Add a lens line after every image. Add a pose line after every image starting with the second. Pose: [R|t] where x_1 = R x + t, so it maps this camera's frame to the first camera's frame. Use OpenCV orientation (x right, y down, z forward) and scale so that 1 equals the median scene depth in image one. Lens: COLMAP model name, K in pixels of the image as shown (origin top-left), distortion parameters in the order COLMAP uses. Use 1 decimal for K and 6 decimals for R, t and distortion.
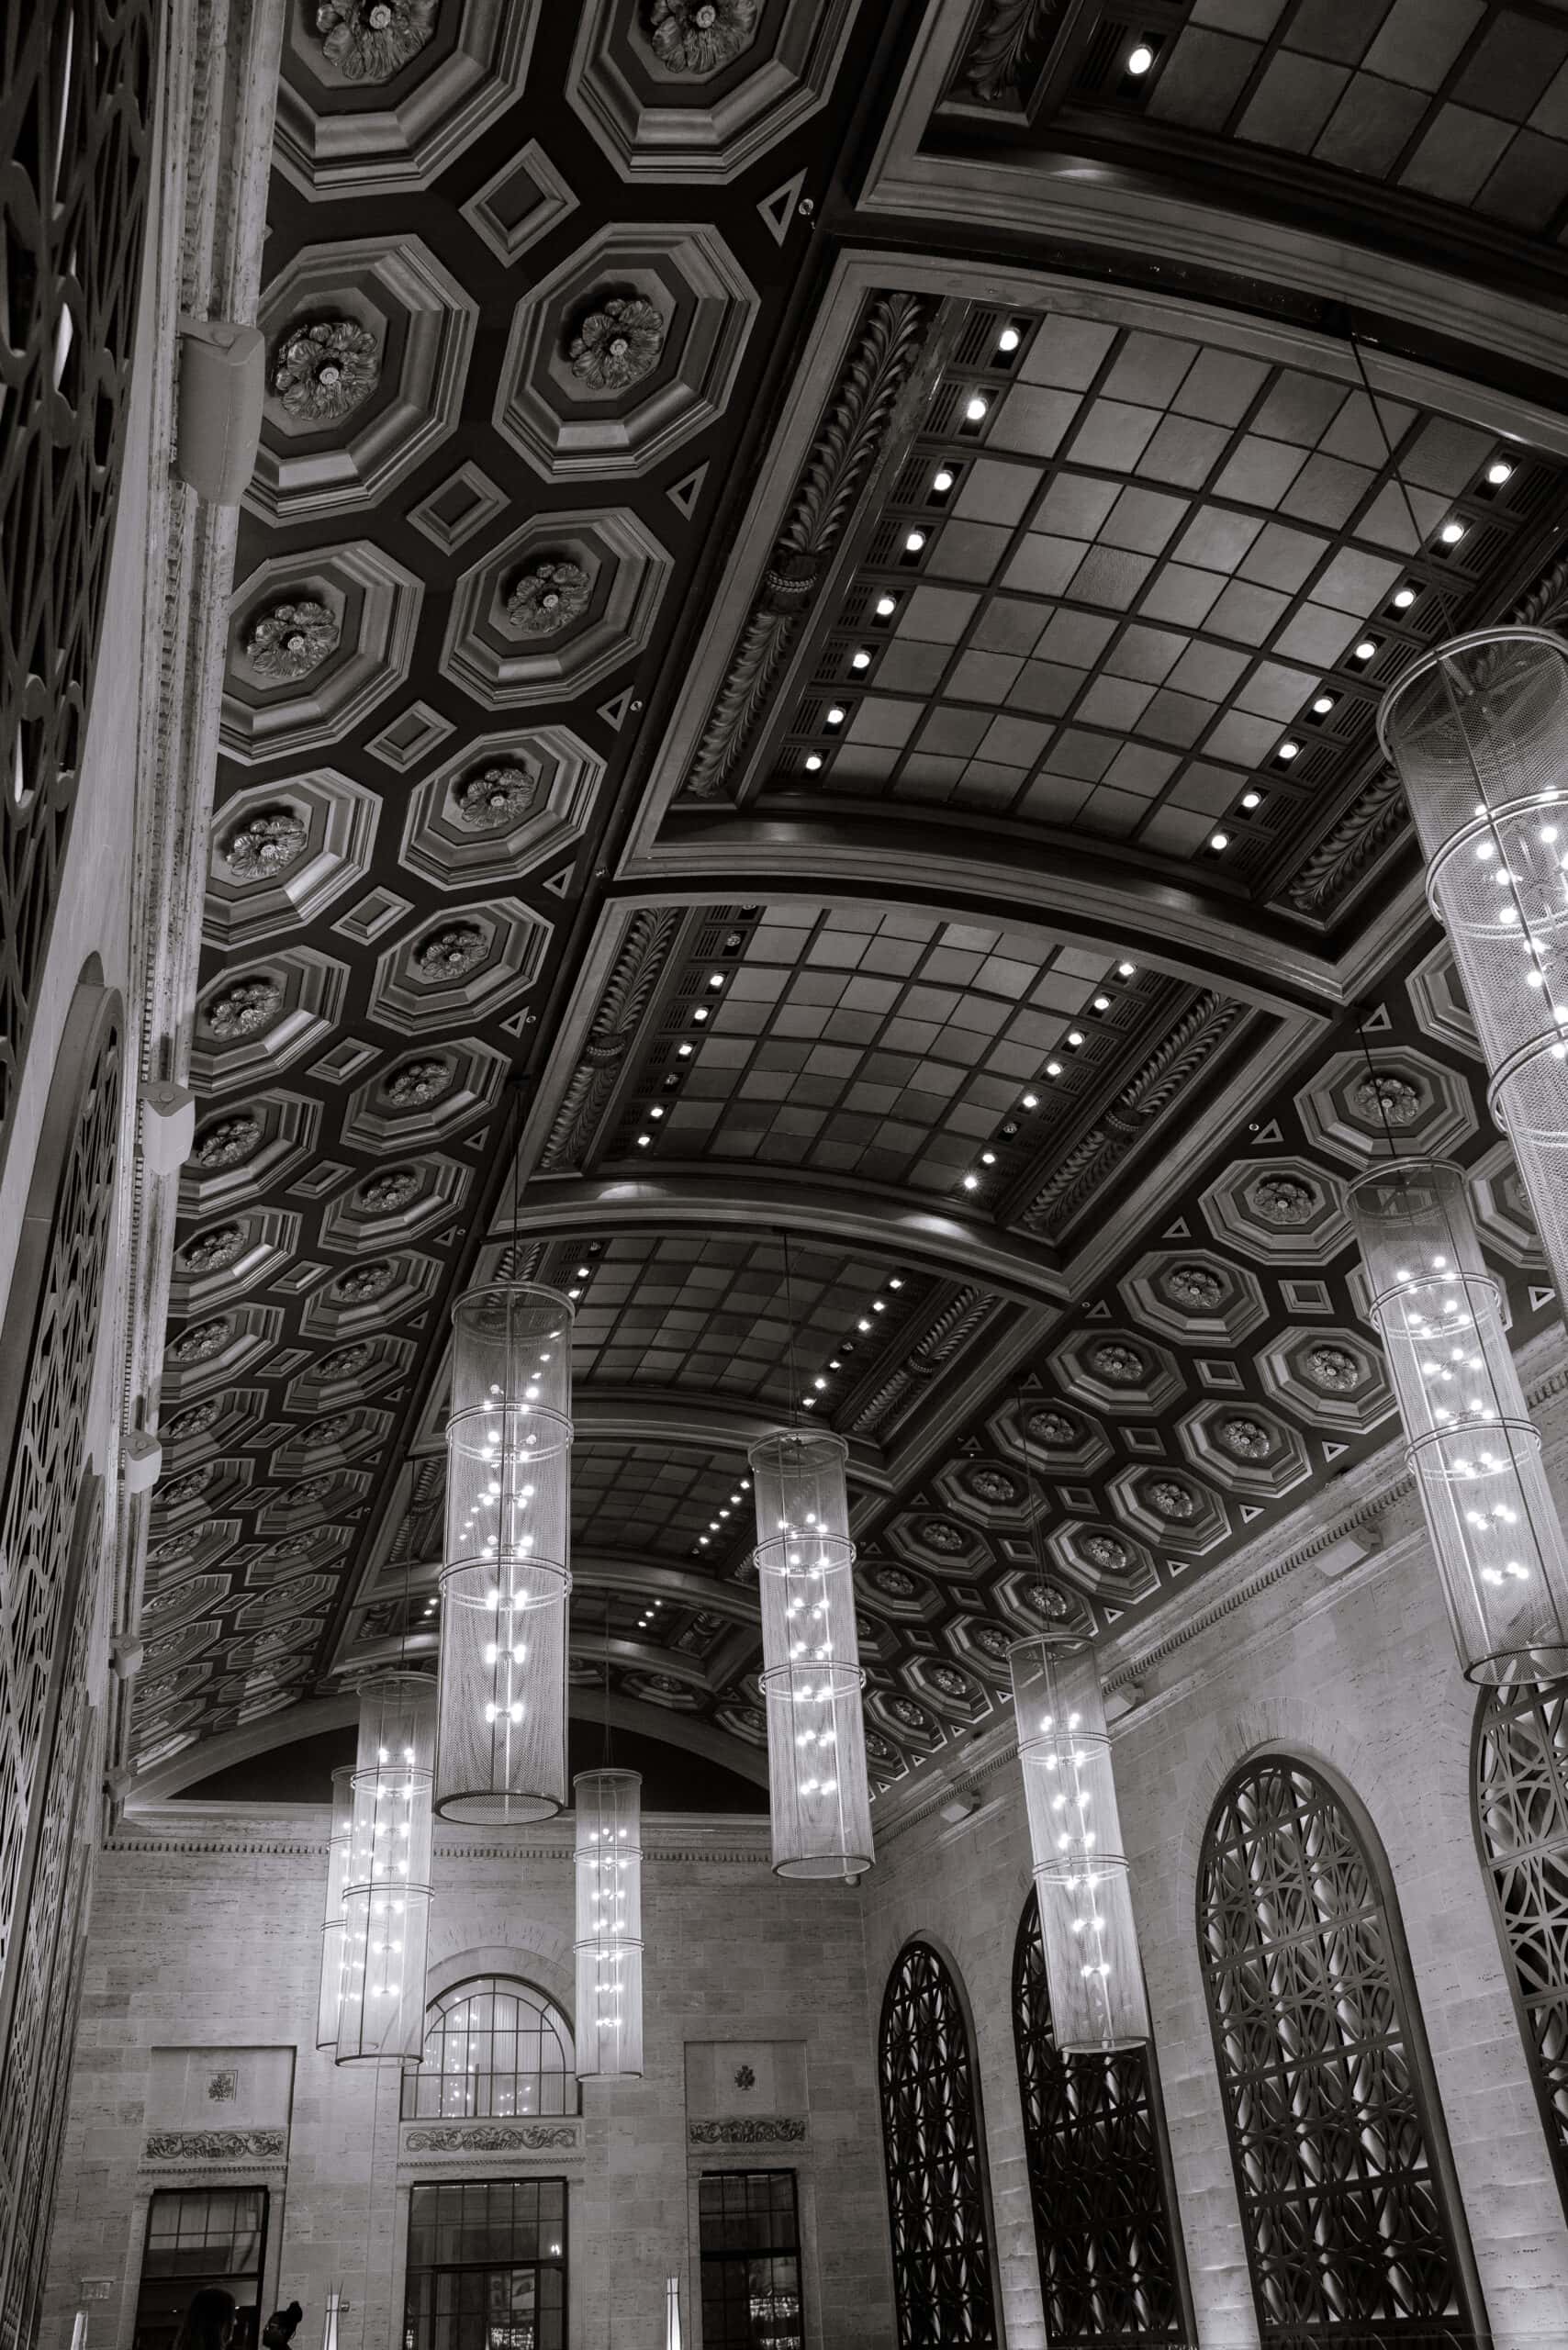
lens RADIAL K [[1871.9, 0, 772.2], [0, 1871.9, 1174.5], [0, 0, 1]] dist [0.016254, -0.031677]
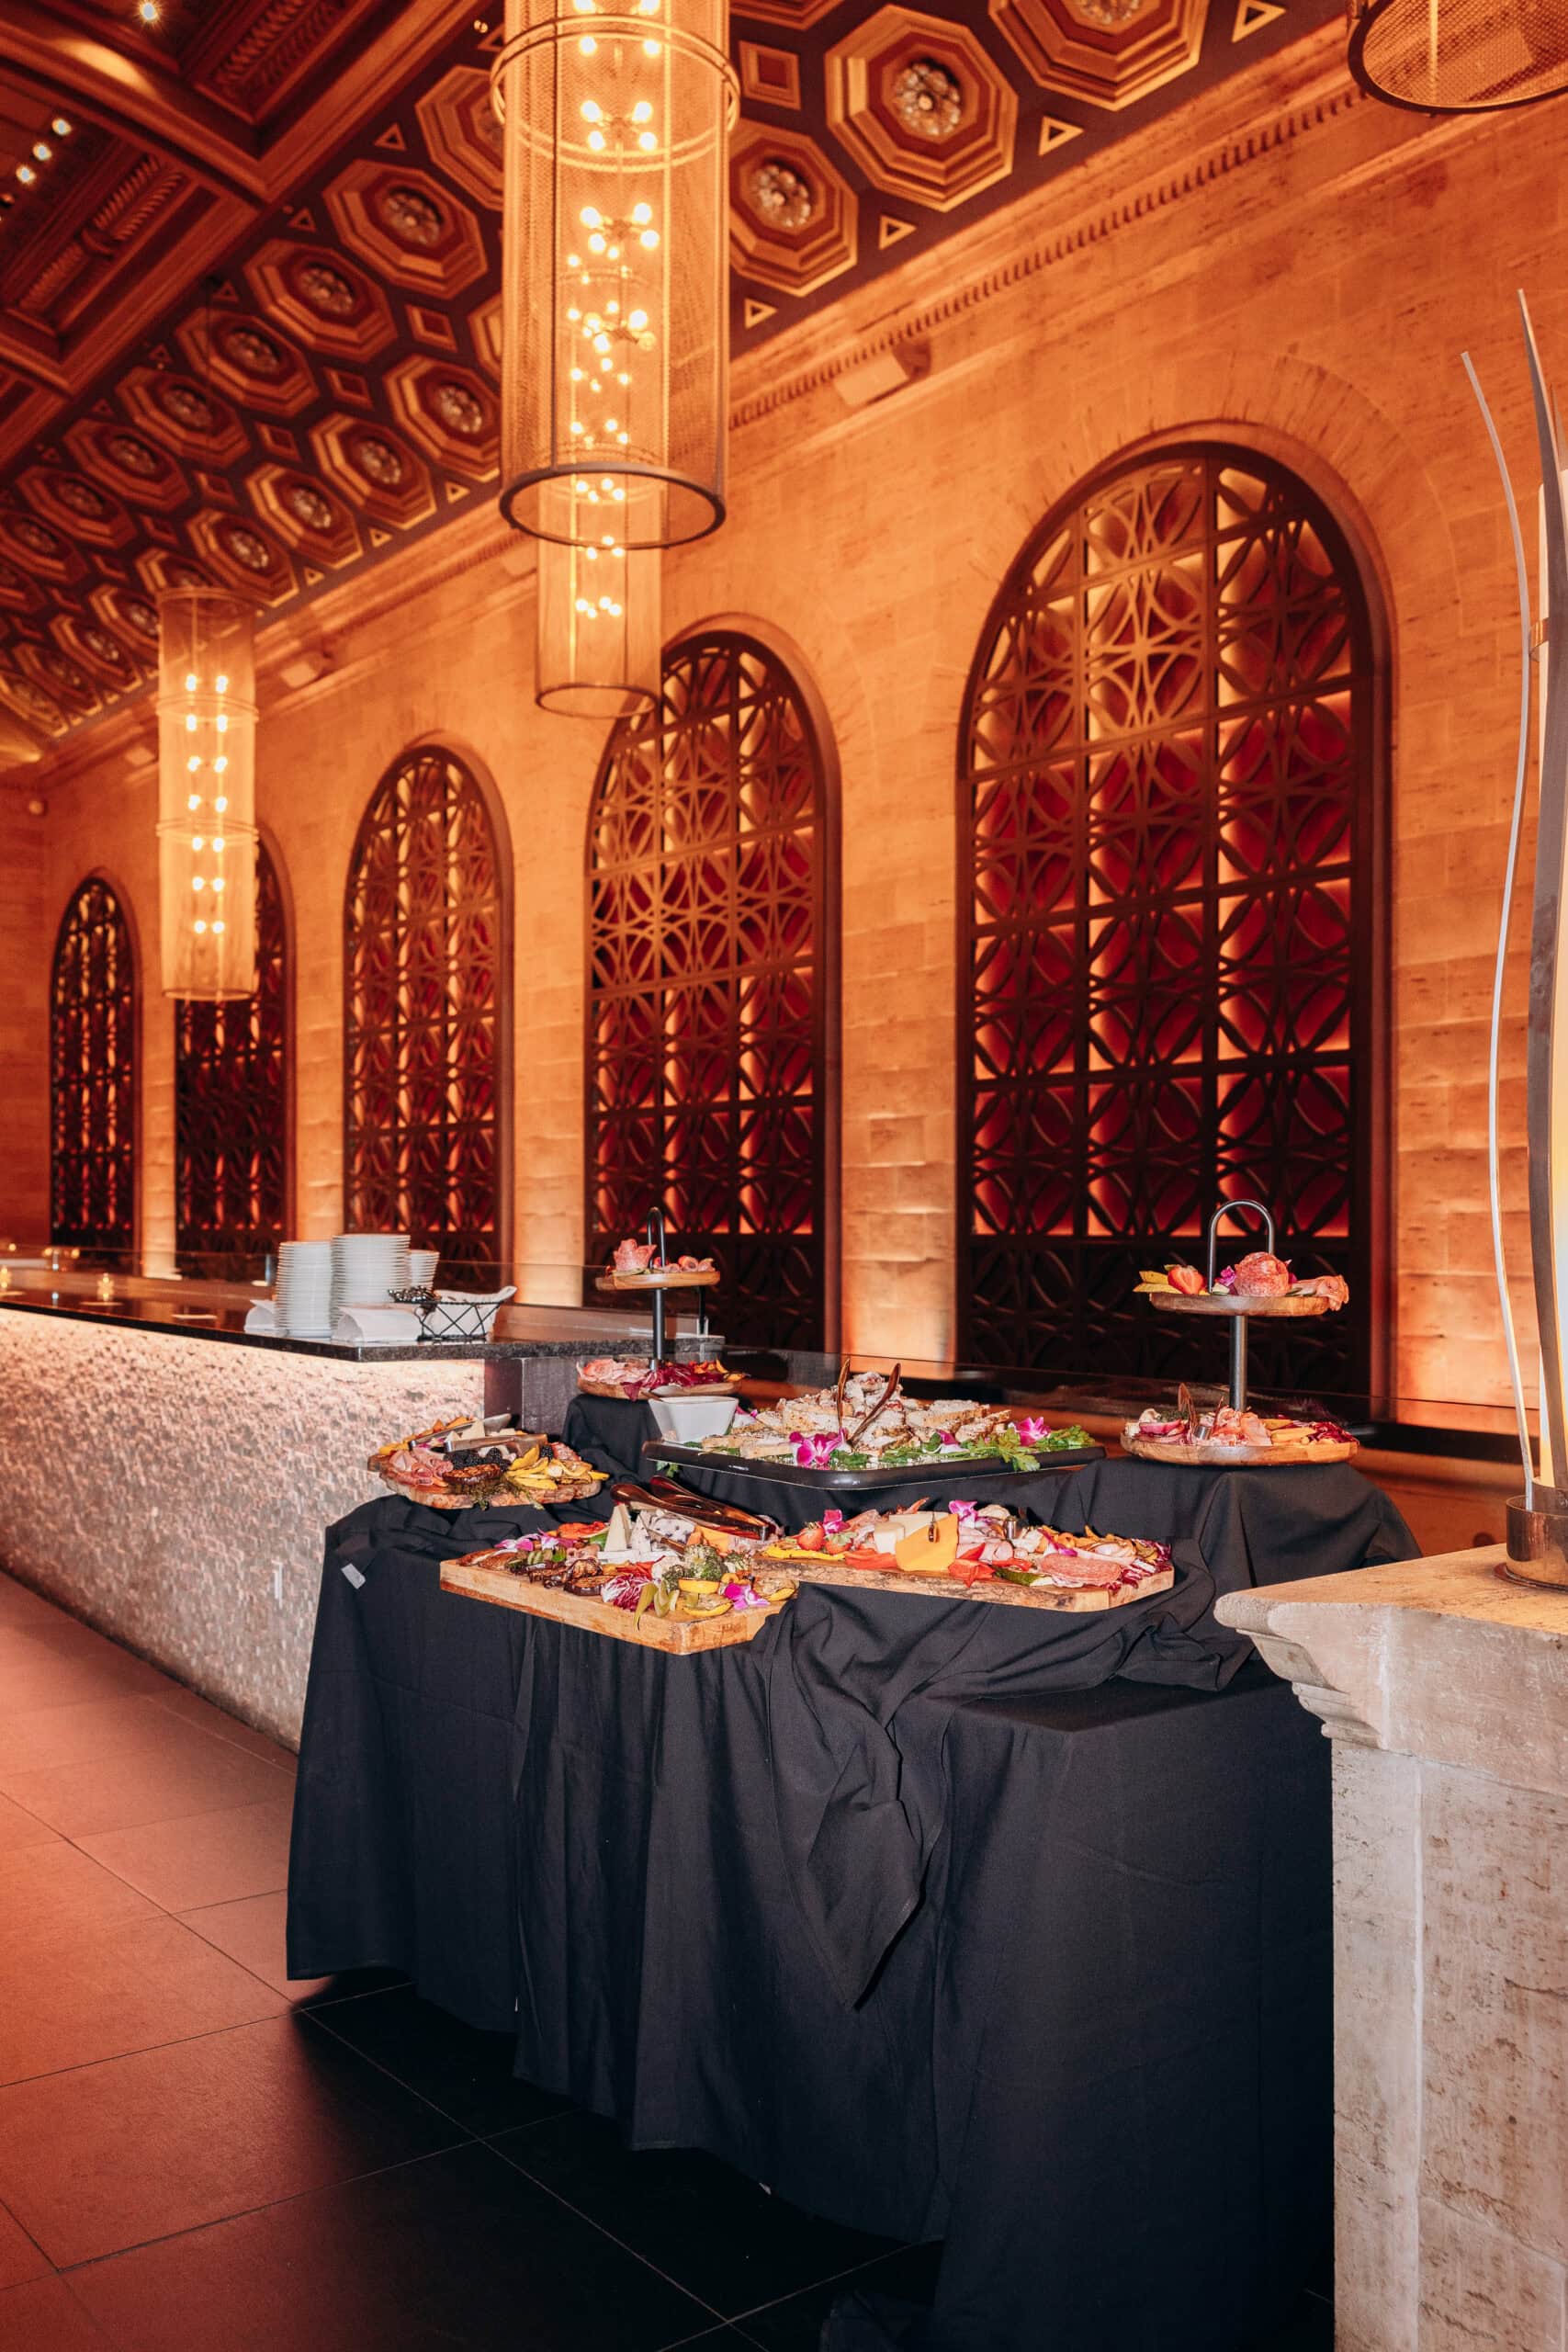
lens RADIAL K [[1996.8, 0, 776.6], [0, 1996.8, 1231.1], [0, 0, 1]] dist [0.005642, -0.015455]
pose [[0.936596, 0.050431, 0.346762, 0.074675], [-0.225546, 0.844104, 0.486433, -0.026746], [-0.268172, -0.533803, 0.801959, -0.032389]]
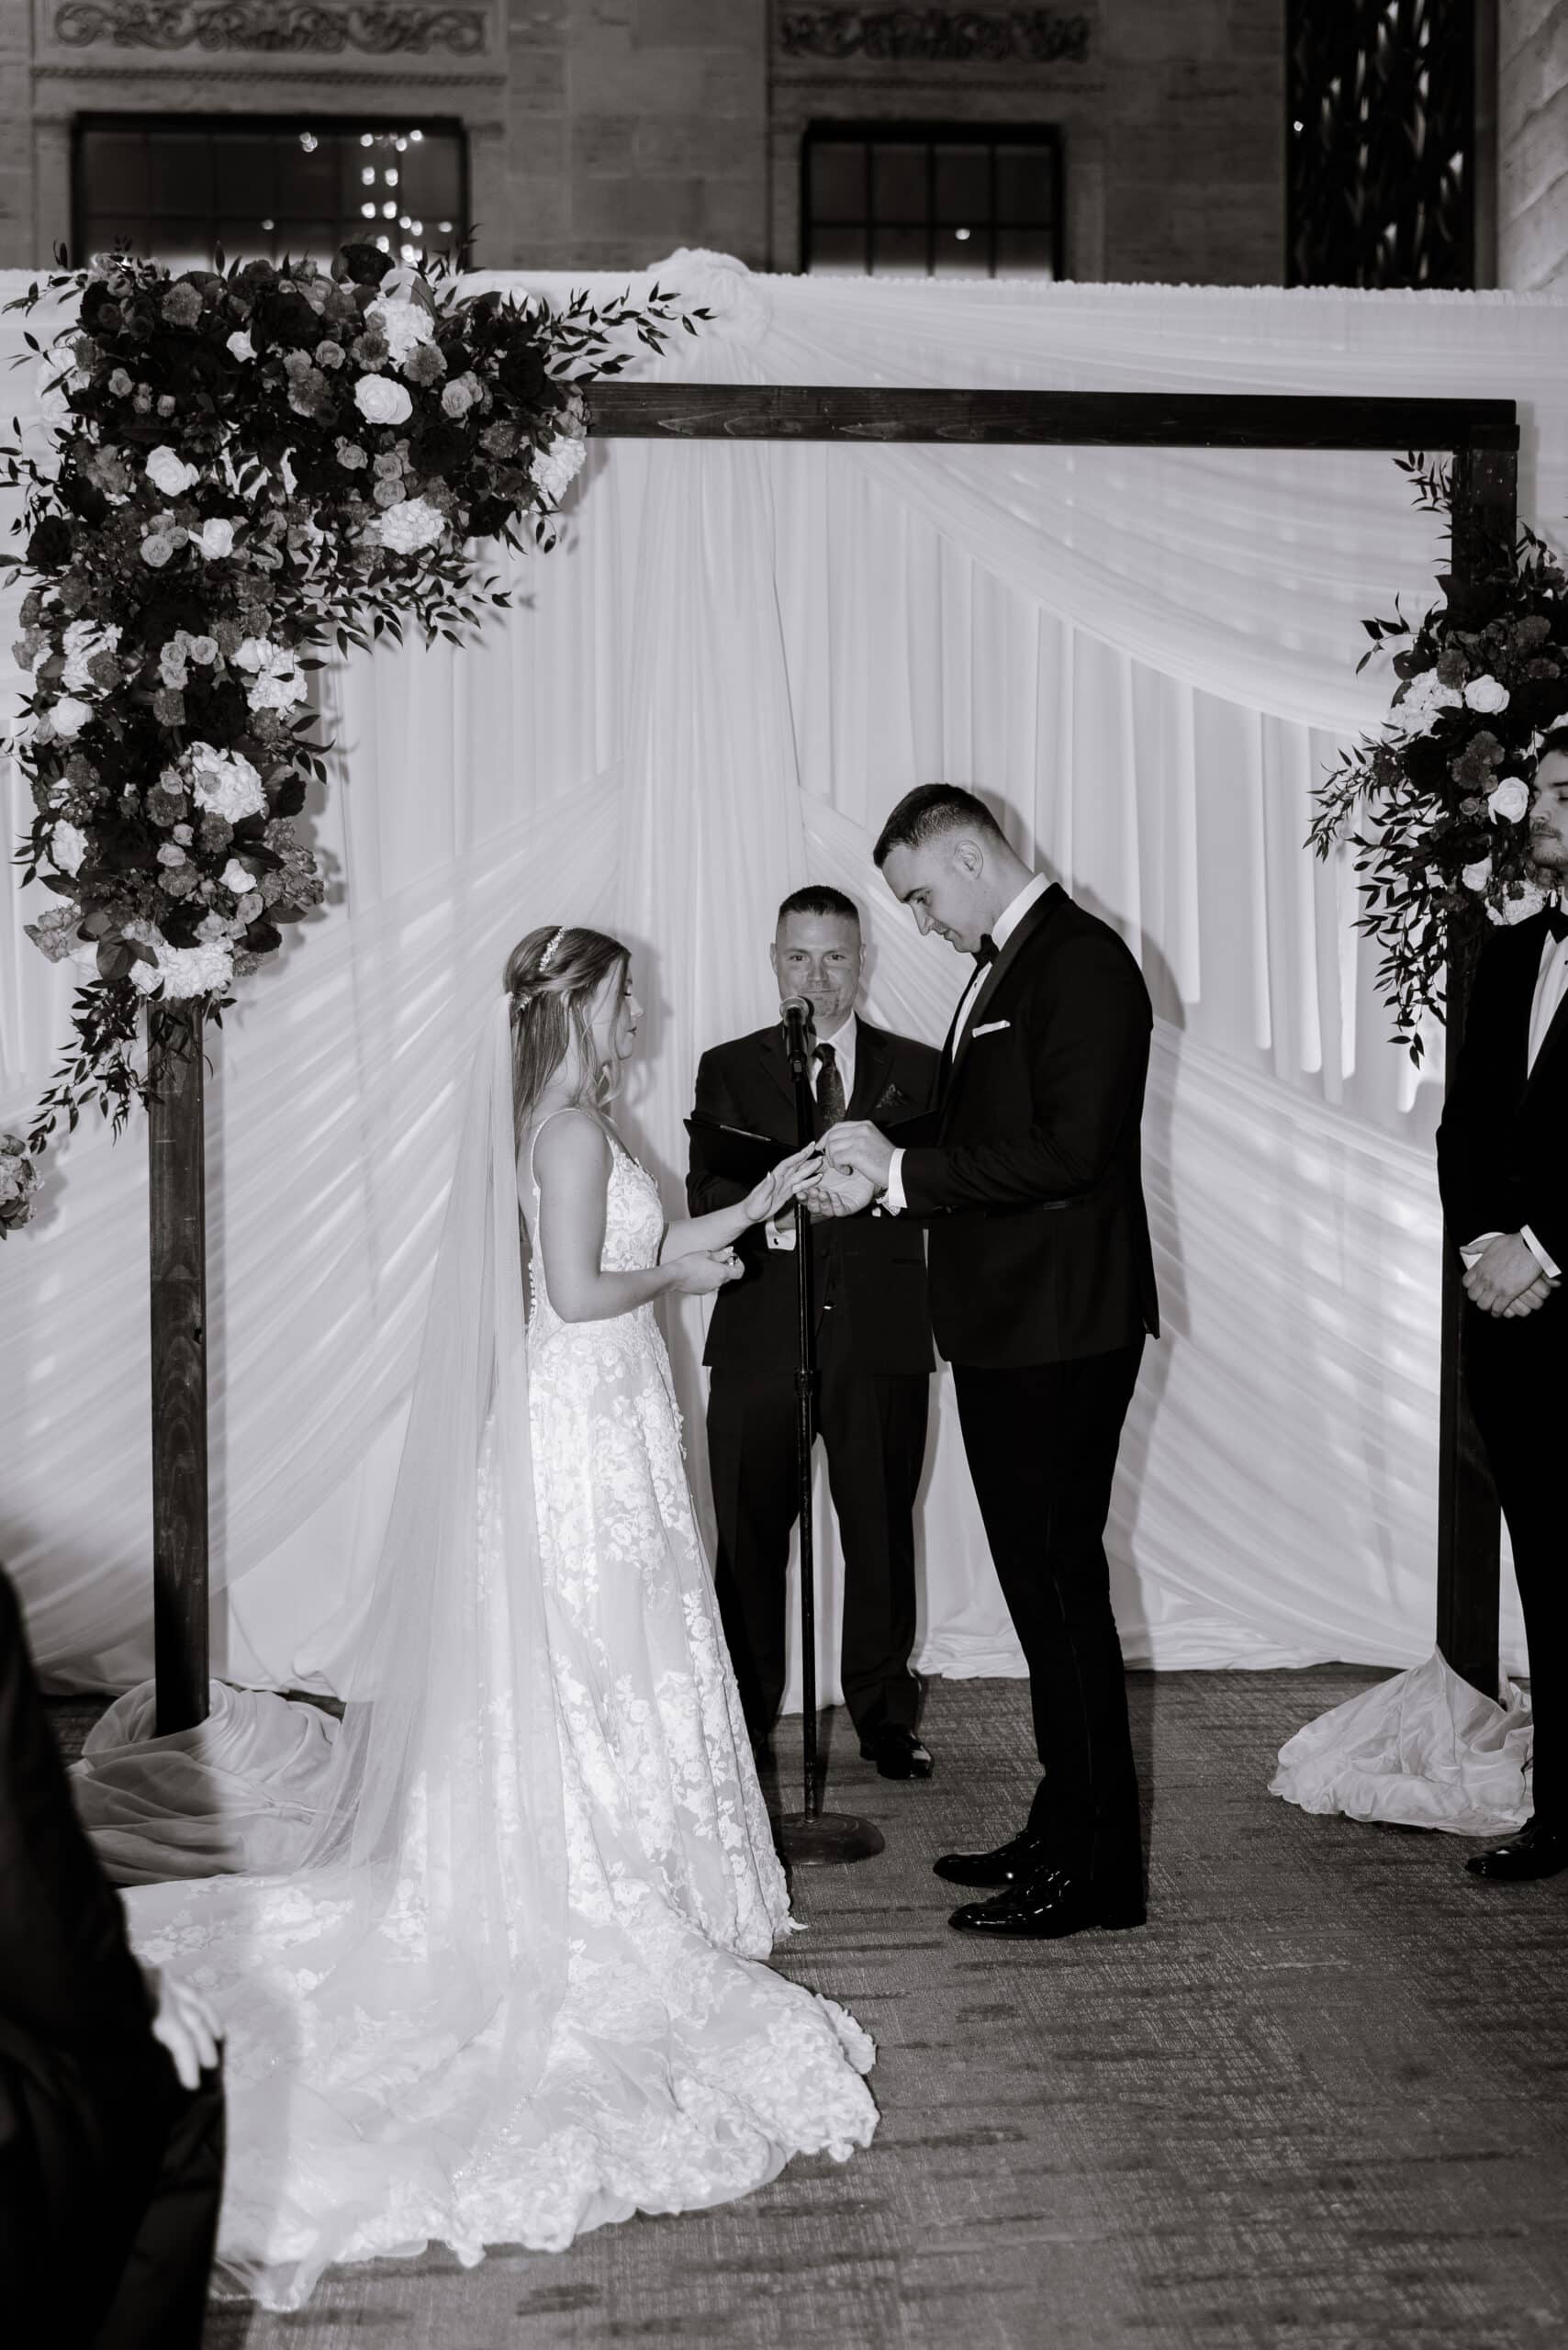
lens RADIAL K [[2977.1, 0, 756.5], [0, 2977.1, 1177.8], [0, 0, 1]] dist [0.006932, -0.028860]
pose [[0.969441, 0.053984, -0.239313, 0.146120], [0.089457, 0.830535, 0.549735, 0.475023], [0.228435, -0.554343, 0.800326, 0.476122]]
